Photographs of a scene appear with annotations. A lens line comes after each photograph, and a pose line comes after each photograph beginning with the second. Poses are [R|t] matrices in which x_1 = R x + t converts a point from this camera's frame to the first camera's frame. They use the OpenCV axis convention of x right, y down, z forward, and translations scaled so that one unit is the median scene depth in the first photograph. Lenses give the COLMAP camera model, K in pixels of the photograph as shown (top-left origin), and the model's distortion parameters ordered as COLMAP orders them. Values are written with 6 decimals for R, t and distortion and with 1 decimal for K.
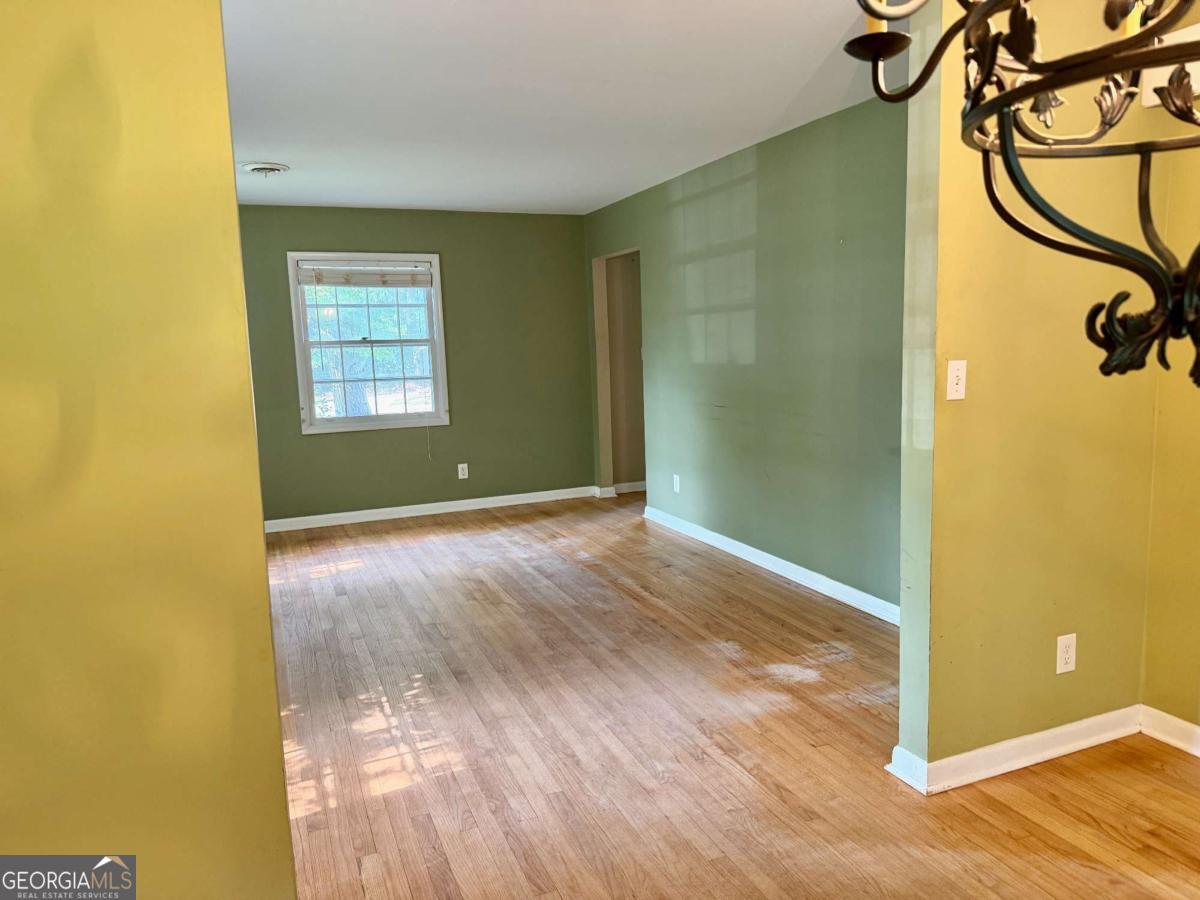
lens RADIAL K [[851.5, 0, 599.1], [0, 851.5, 456.1], [0, 0, 1]] dist [-0.001663, -0.003189]
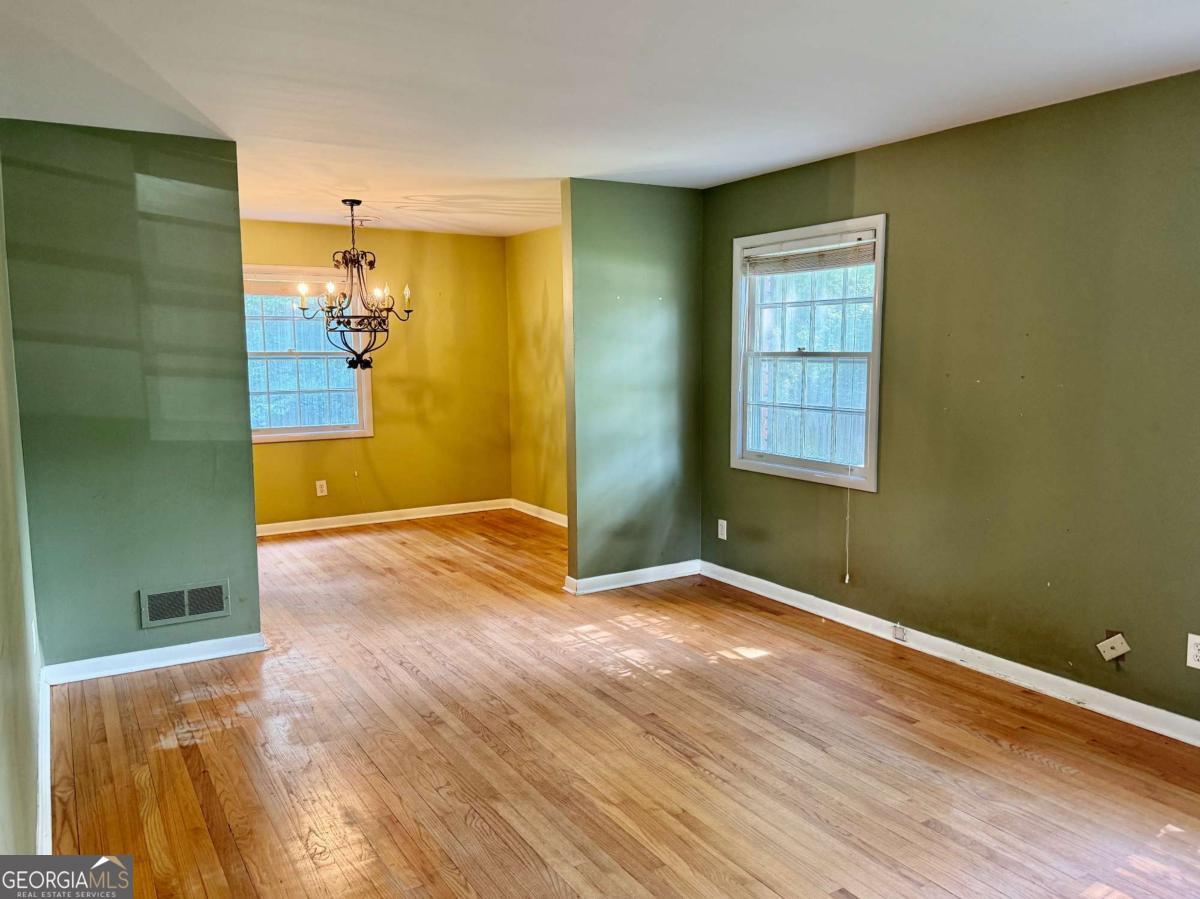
lens RADIAL K [[851.5, 0, 599.1], [0, 851.5, 455.6], [0, 0, 1]] dist [-0.001663, -0.003189]
pose [[-0.985578, 0.058779, -0.158687, -0.023046], [0.014831, 0.964132, 0.265008, -0.293747], [0.168572, 0.258833, -0.951099, 1.950504]]
